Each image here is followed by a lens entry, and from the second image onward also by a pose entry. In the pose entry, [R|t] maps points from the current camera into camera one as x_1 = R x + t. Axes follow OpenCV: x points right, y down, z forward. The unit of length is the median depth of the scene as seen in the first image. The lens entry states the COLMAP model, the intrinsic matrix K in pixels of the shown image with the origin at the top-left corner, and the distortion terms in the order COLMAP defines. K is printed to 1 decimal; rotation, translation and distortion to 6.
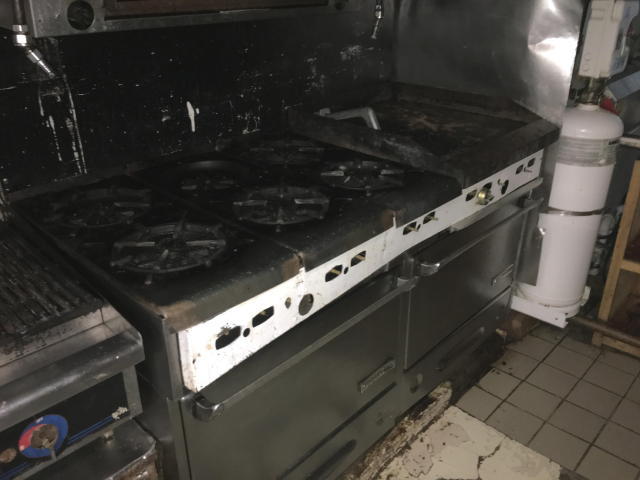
lens RADIAL K [[542.4, 0, 316.1], [0, 542.4, 240.3], [0, 0, 1]] dist [0.065006, -0.088239]
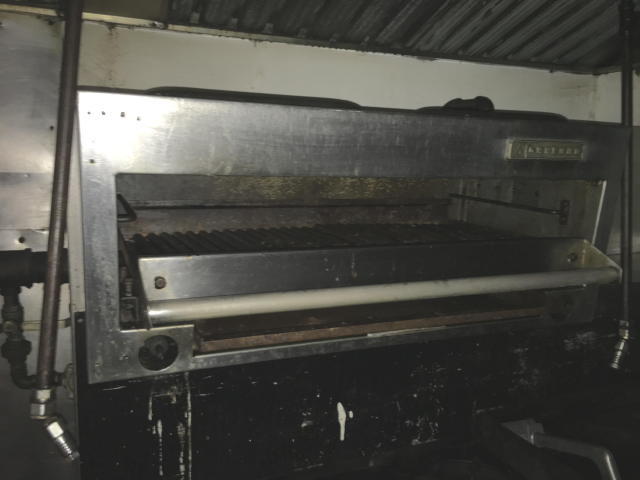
lens RADIAL K [[542.4, 0, 319.6], [0, 542.4, 242.2], [0, 0, 1]] dist [0.065006, -0.088239]
pose [[0.919579, 0.055242, -0.389002, 0.030328], [-0.184277, 0.935059, -0.302831, -0.263286], [0.347011, 0.350161, 0.870040, 0.280256]]
